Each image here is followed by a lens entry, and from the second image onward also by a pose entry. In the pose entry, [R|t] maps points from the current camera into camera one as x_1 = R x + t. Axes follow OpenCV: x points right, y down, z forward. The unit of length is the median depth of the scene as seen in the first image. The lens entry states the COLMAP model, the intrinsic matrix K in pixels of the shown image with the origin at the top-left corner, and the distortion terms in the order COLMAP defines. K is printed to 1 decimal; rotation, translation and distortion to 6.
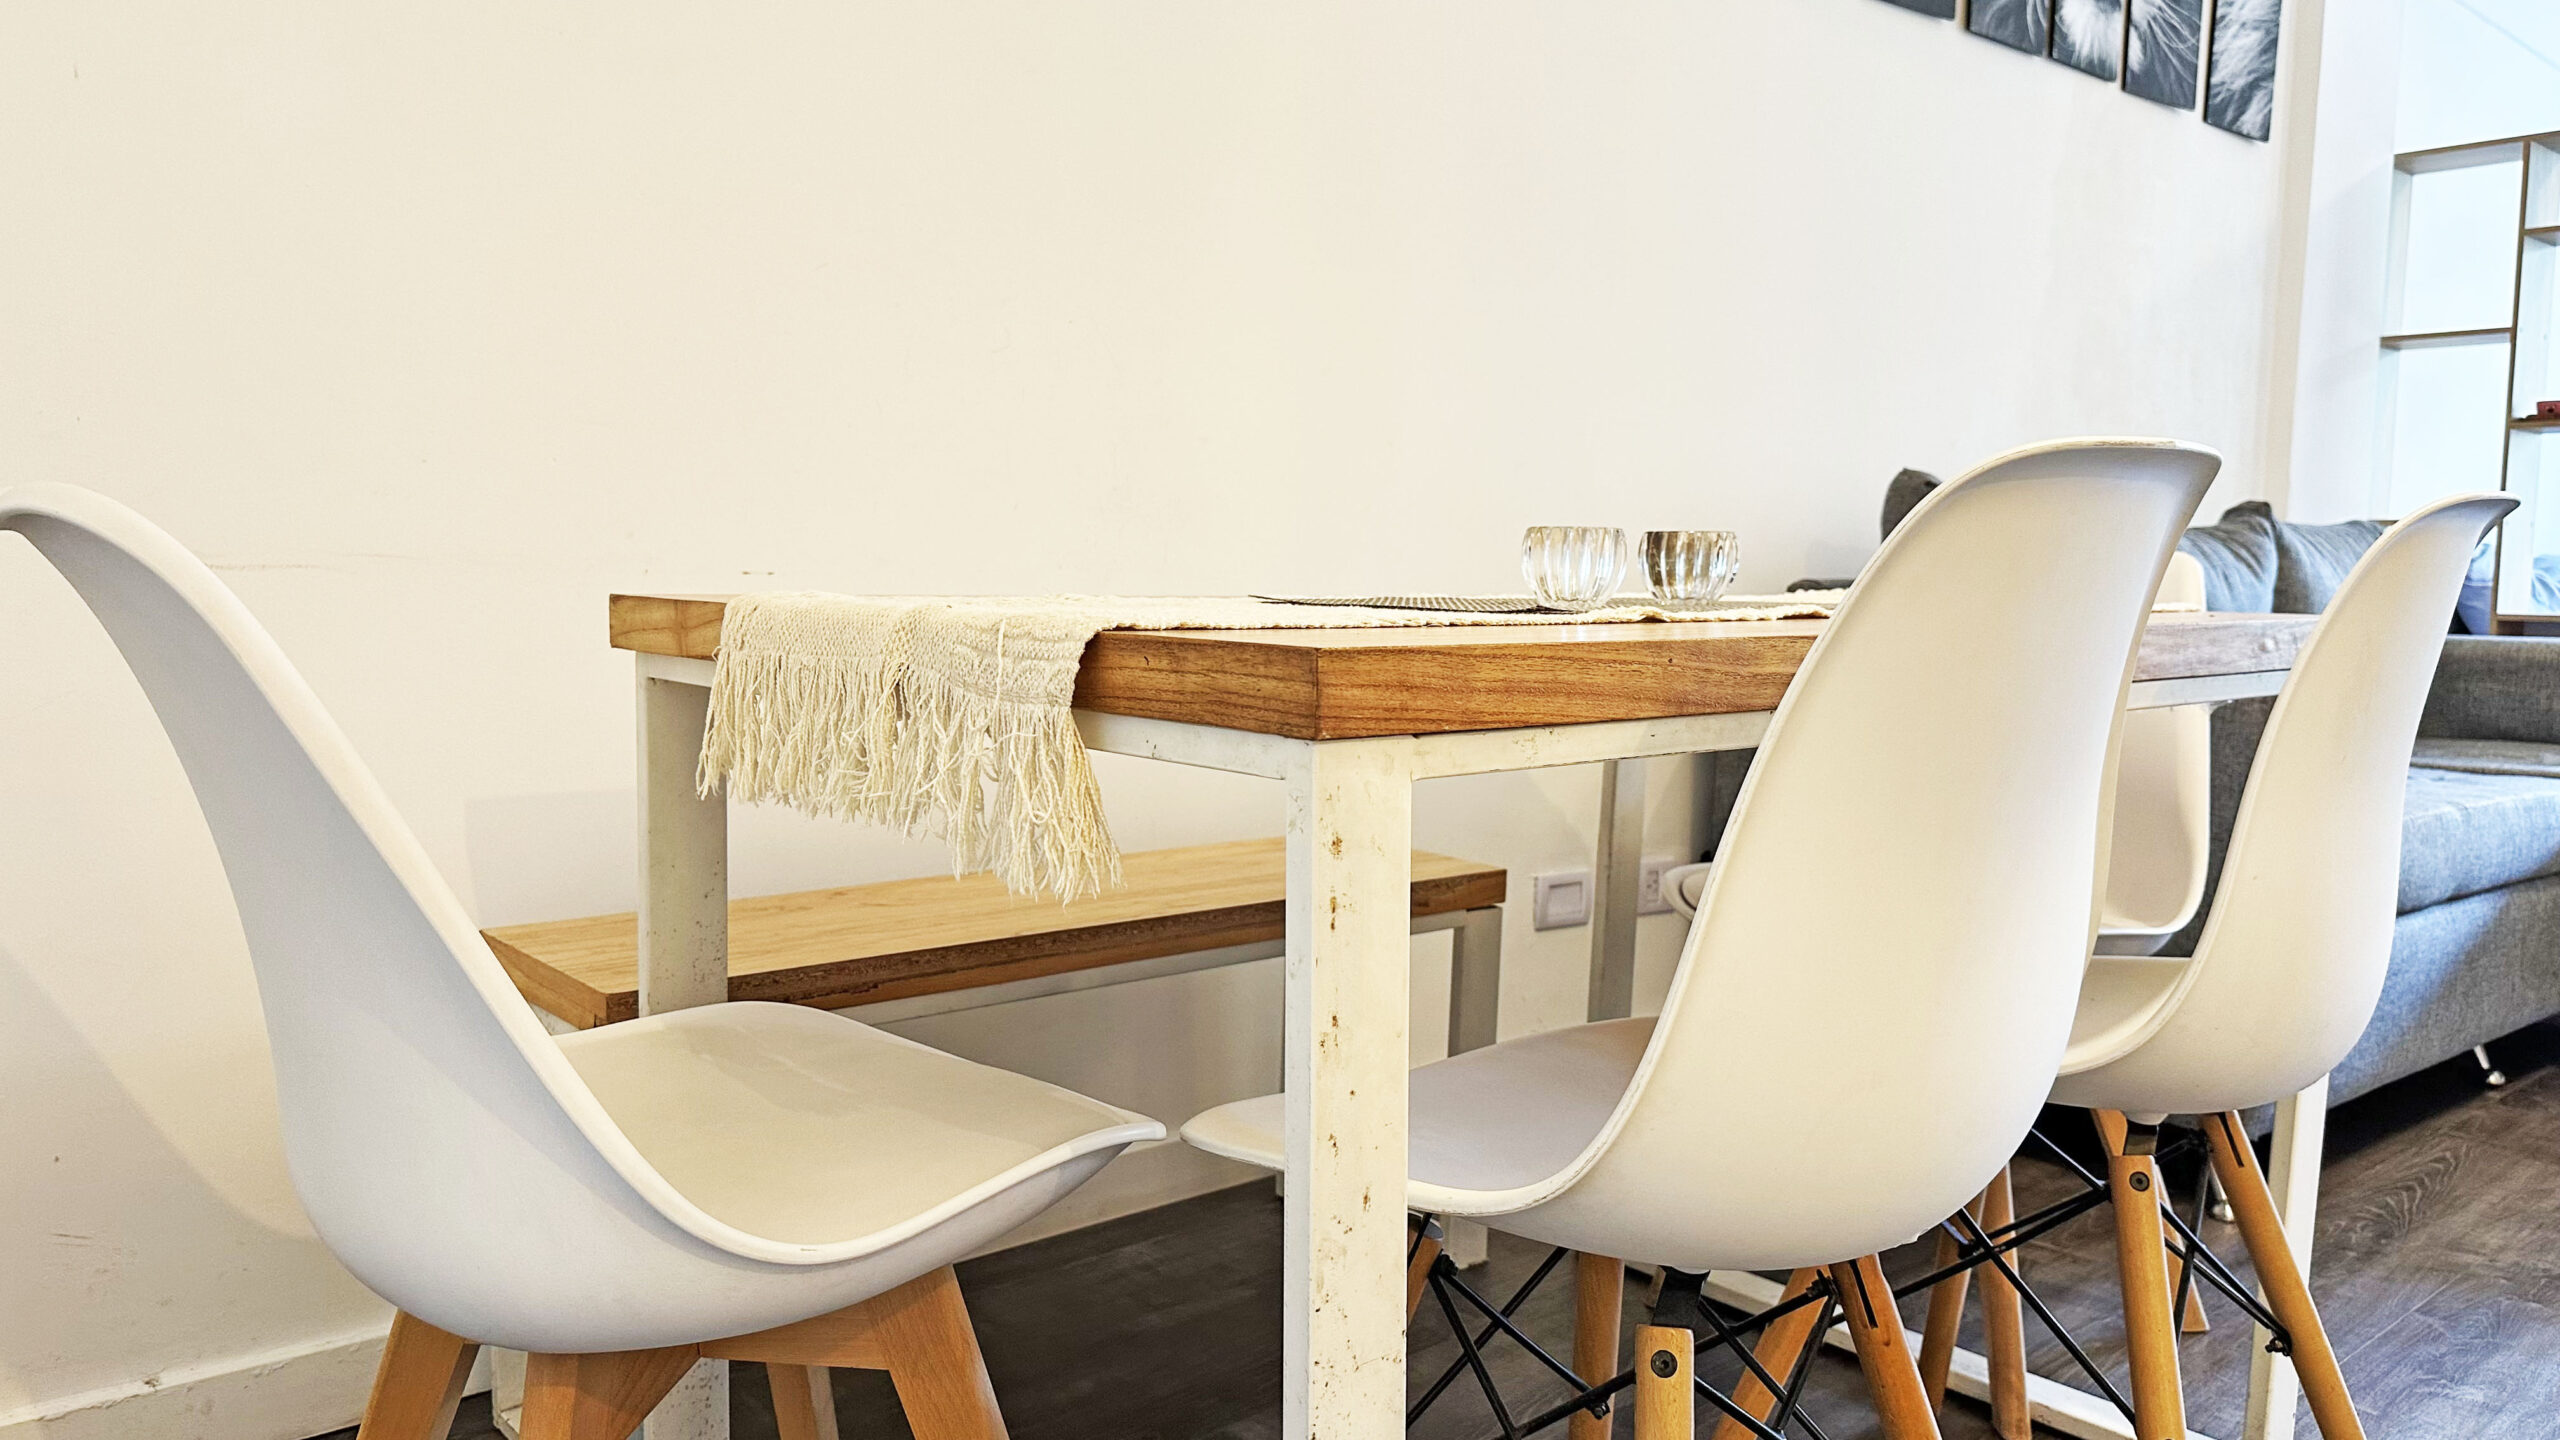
lens RADIAL K [[1780.2, 0, 1280.0], [0, 1780.2, 720.0], [0, 0, 1]] dist [0.122556, -0.166738]
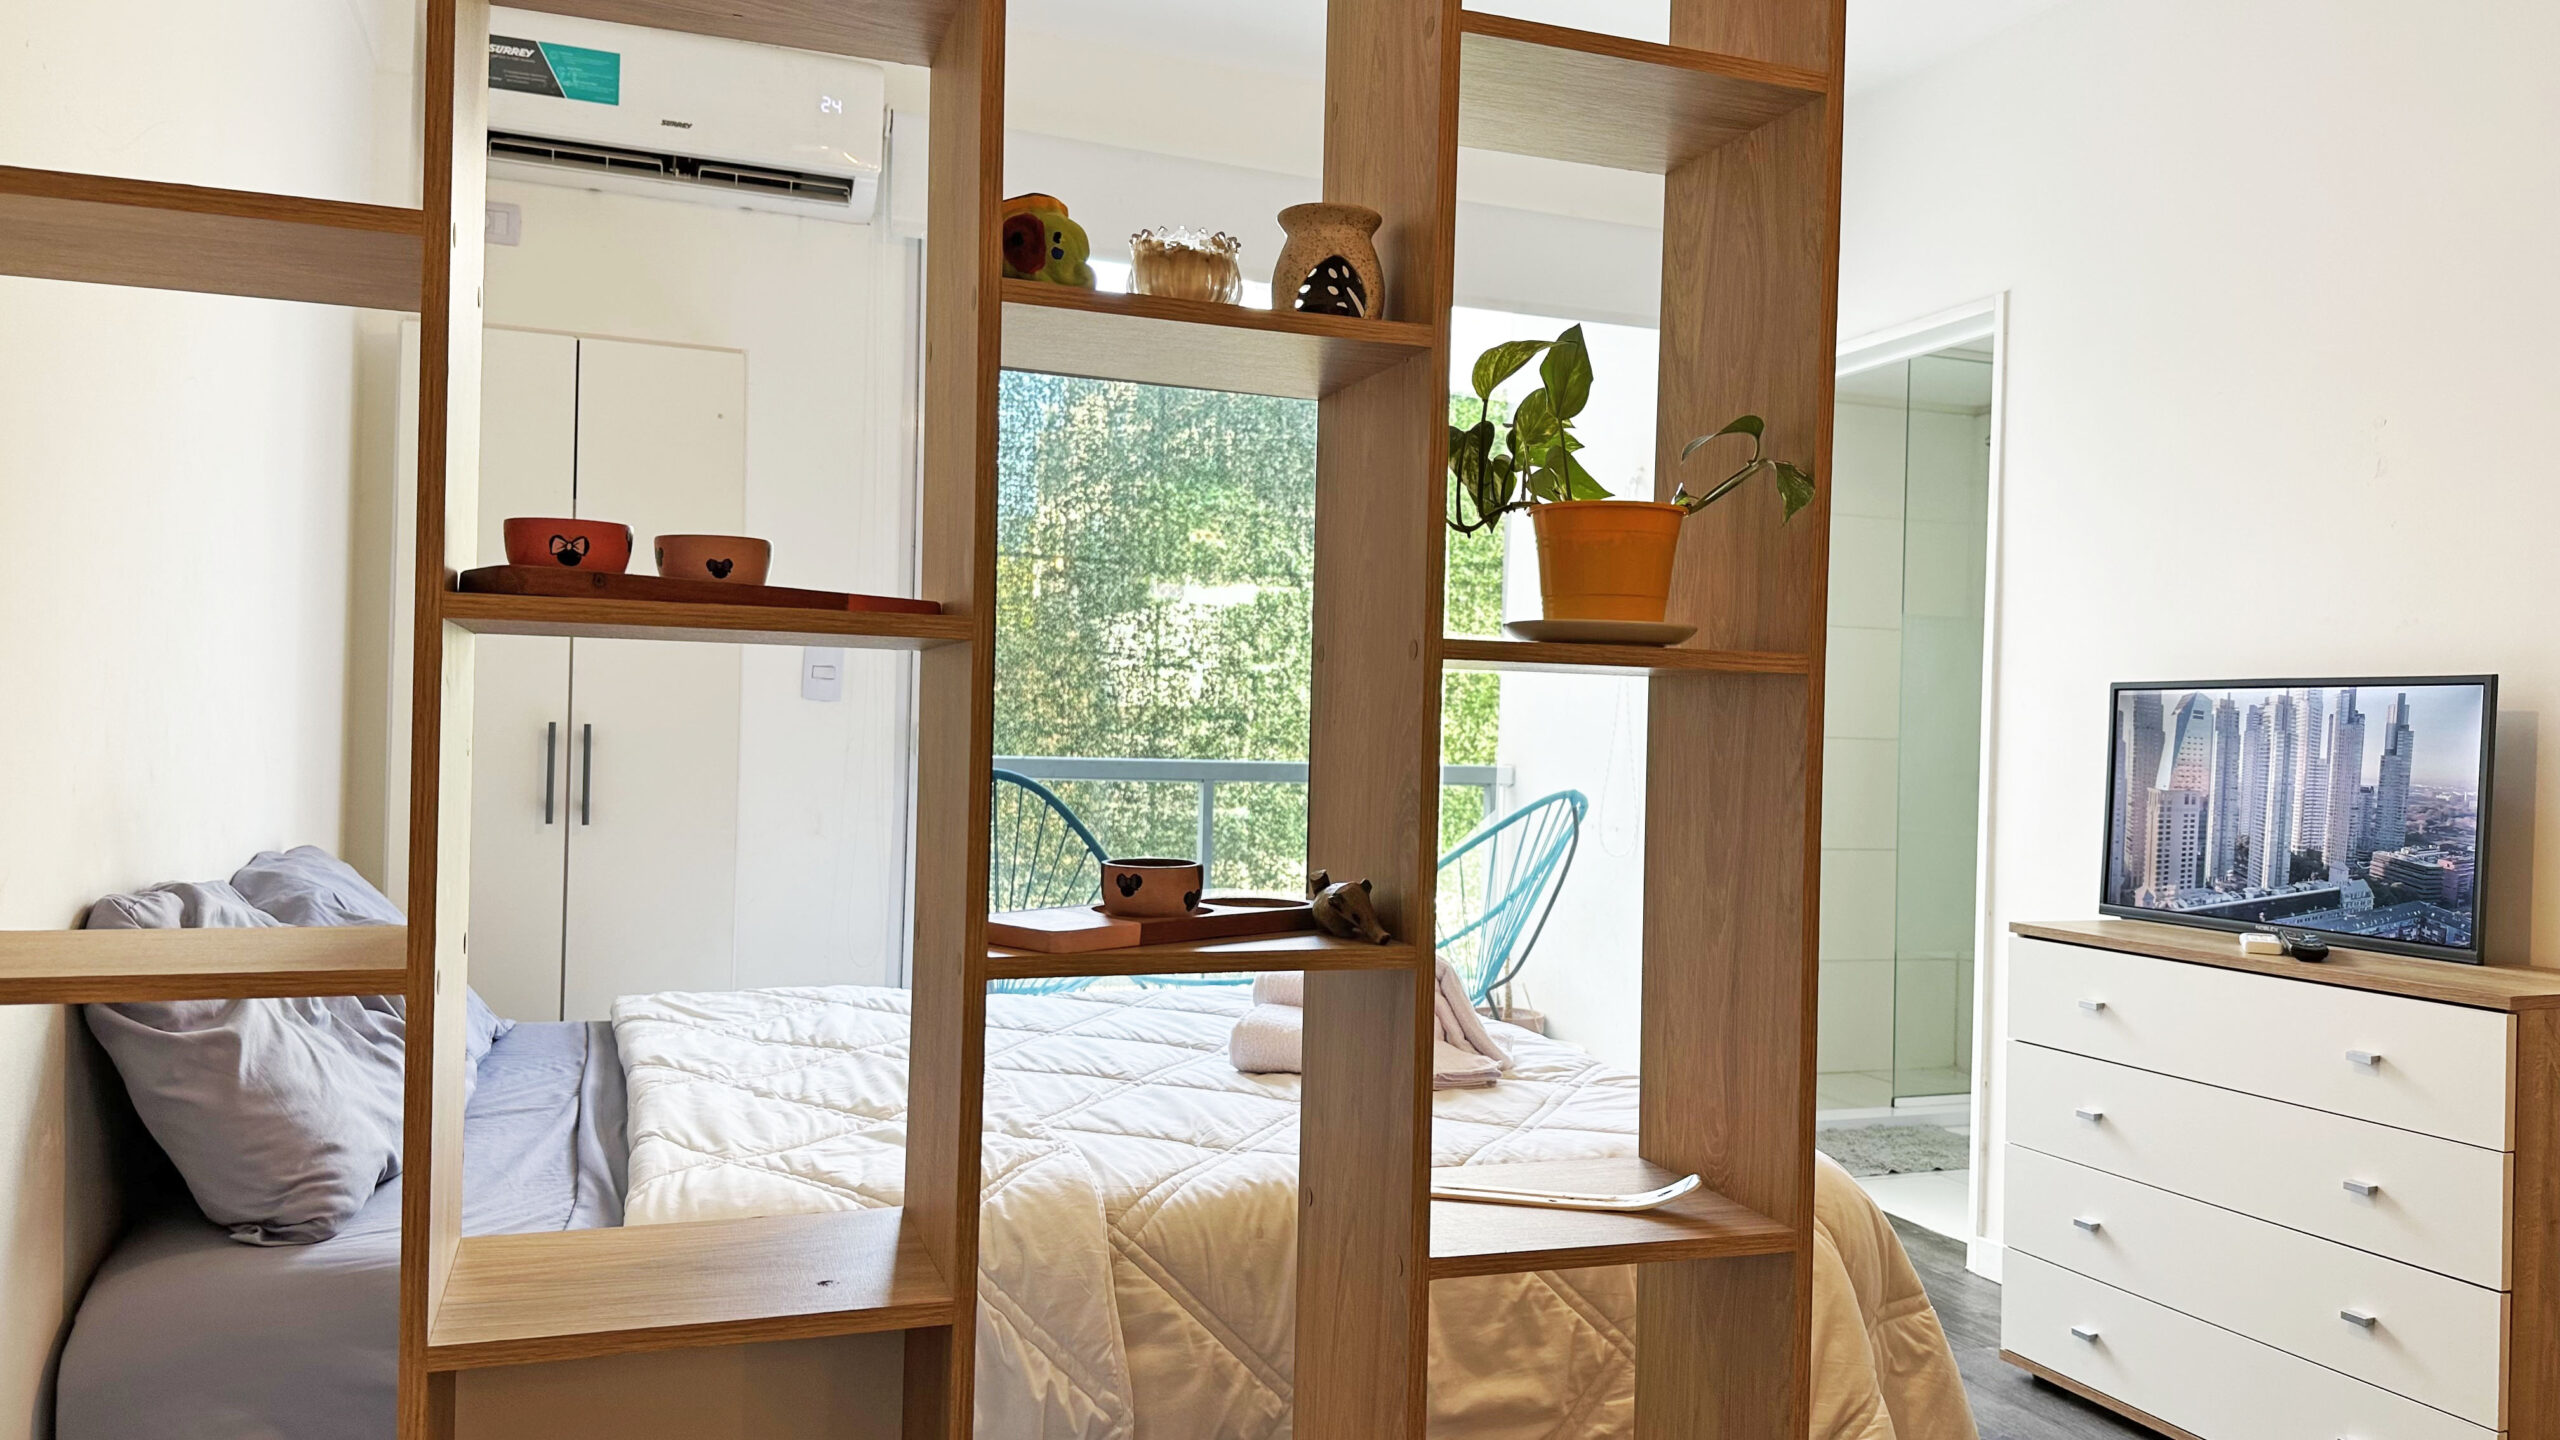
lens RADIAL K [[1780.2, 0, 1280.0], [0, 1780.2, 720.0], [0, 0, 1]] dist [0.122556, -0.166738]
pose [[0.355364, -0.002019, 0.934726, 0.609876], [0.058239, 0.998103, -0.019985, -0.167788], [-0.932912, 0.061539, 0.354807, 1.003216]]
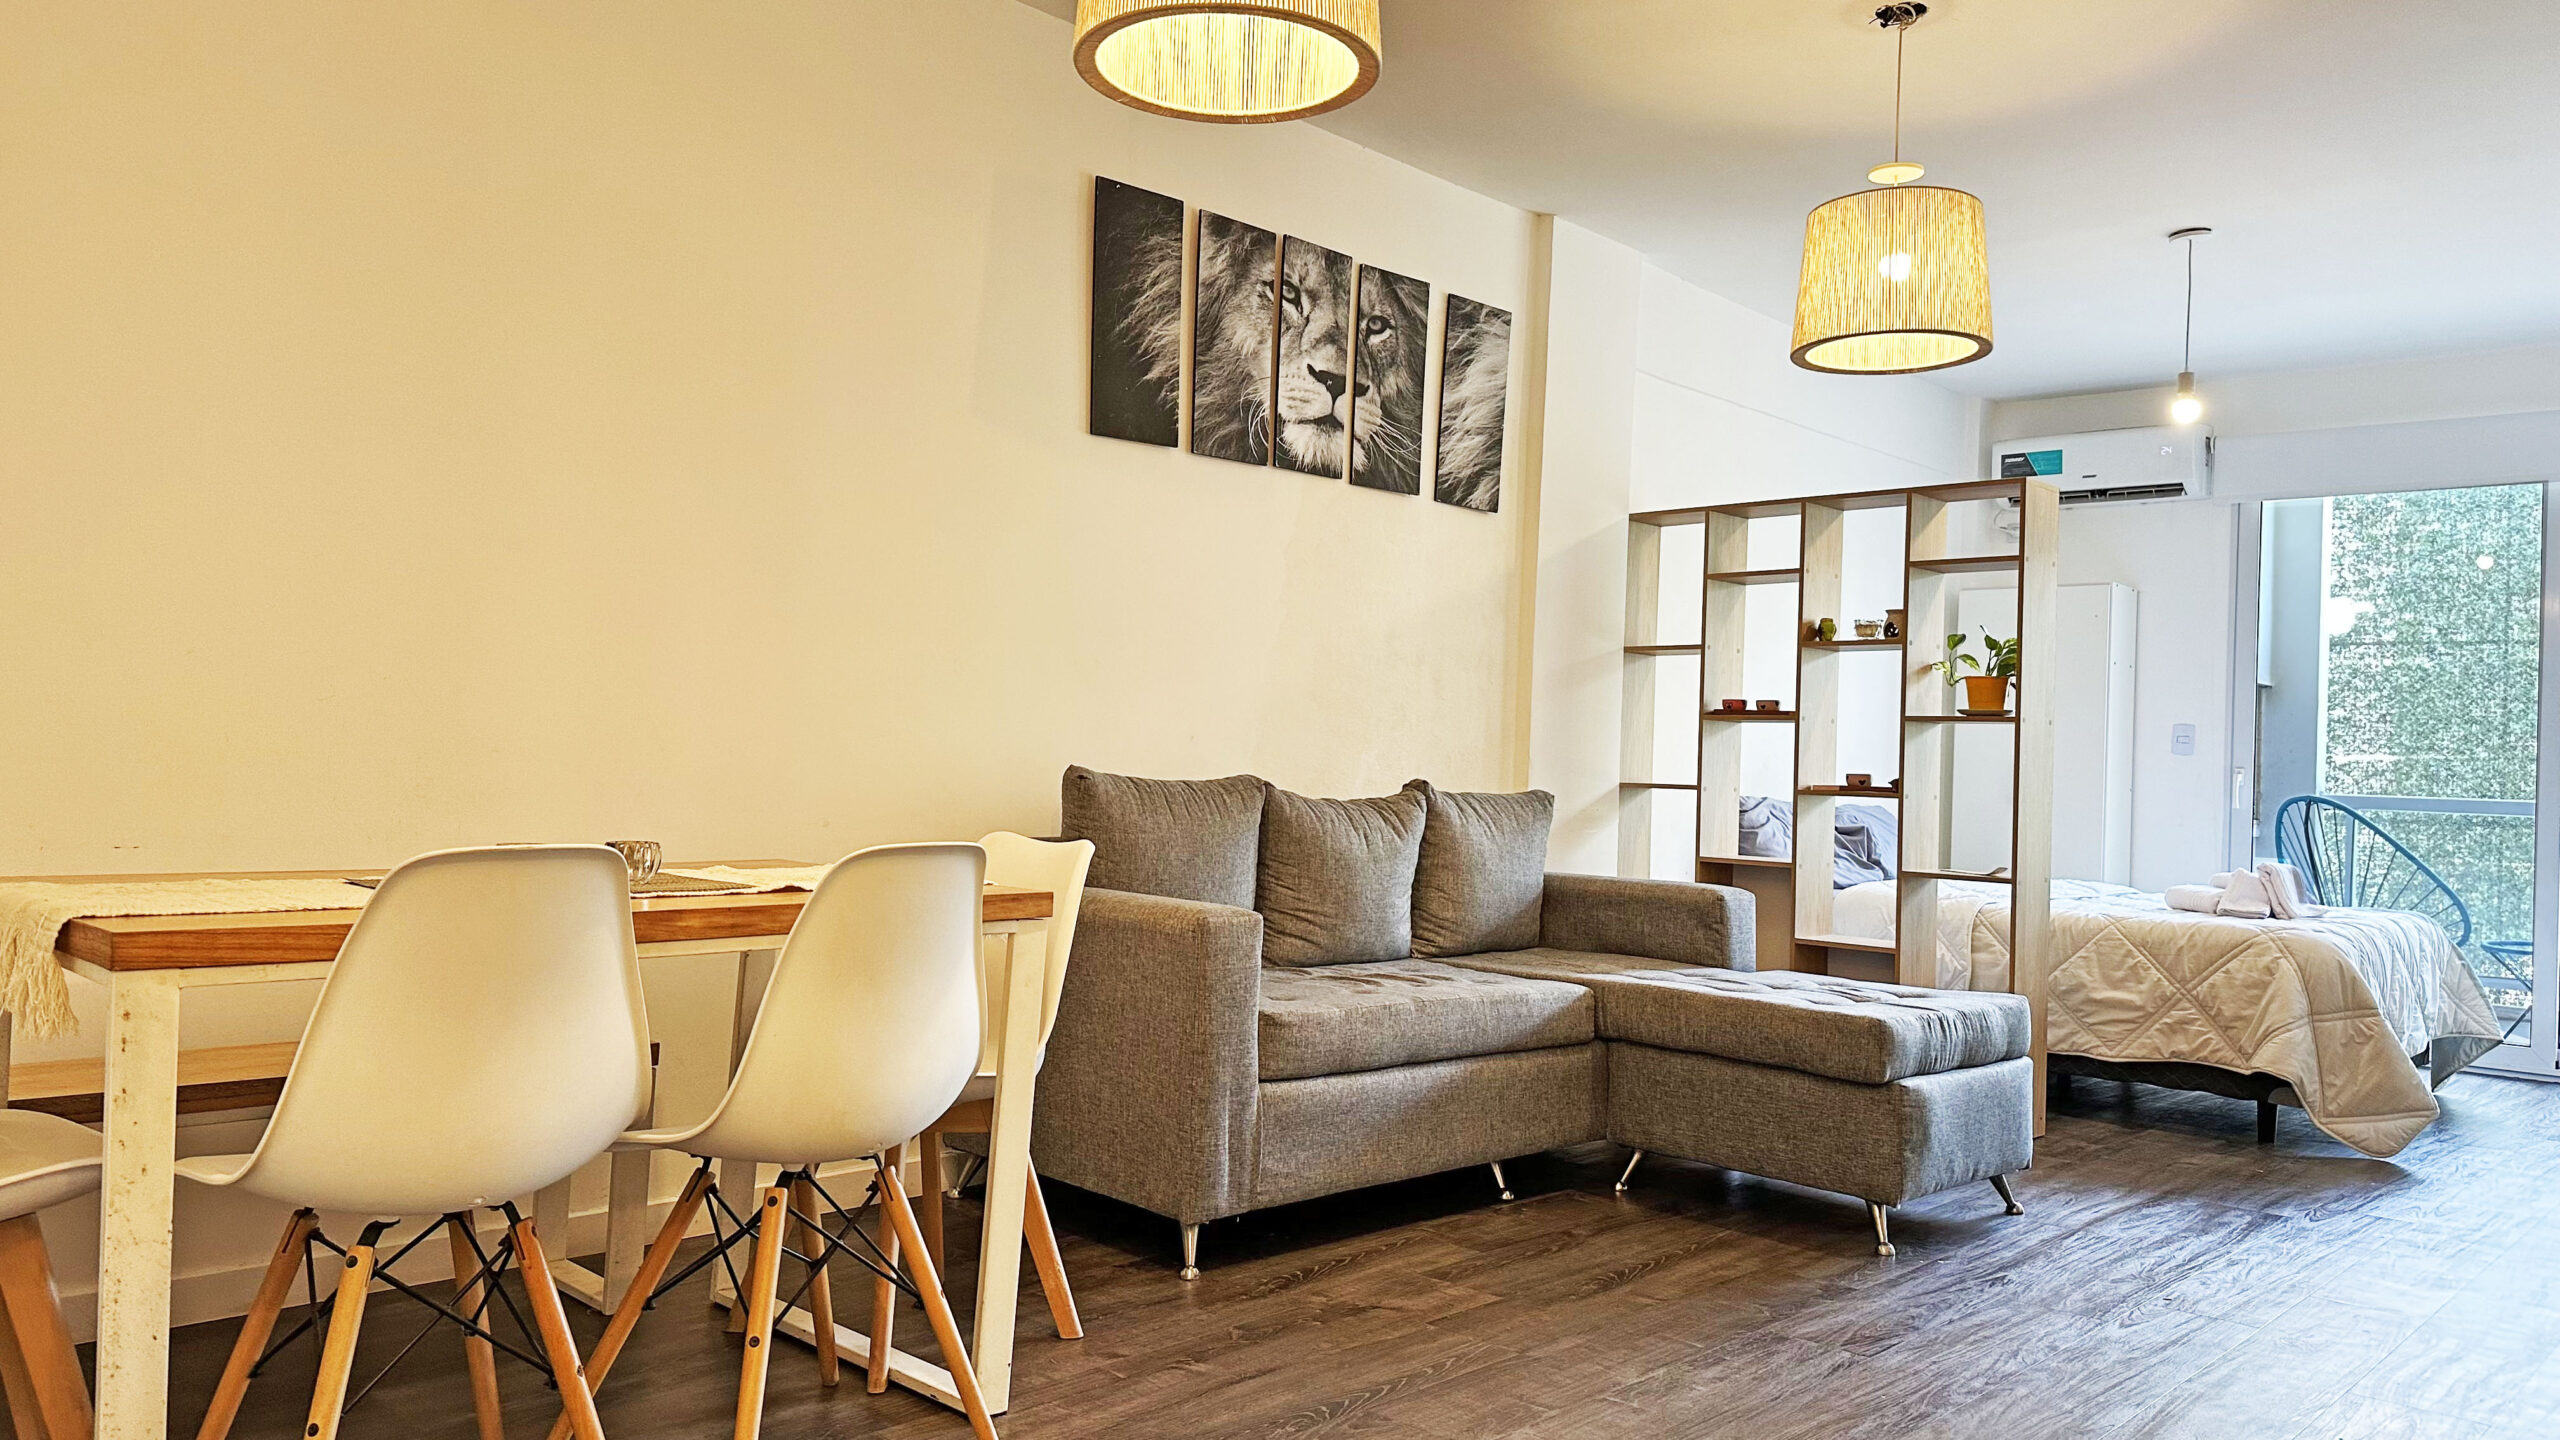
lens RADIAL K [[1780.2, 0, 1280.0], [0, 1780.2, 720.0], [0, 0, 1]] dist [0.122556, -0.166738]
pose [[0.995331, 0.022330, 0.093905, 0.299047], [-0.012287, 0.994268, -0.106204, -0.018562], [-0.095738, 0.104554, 0.989900, -0.357091]]
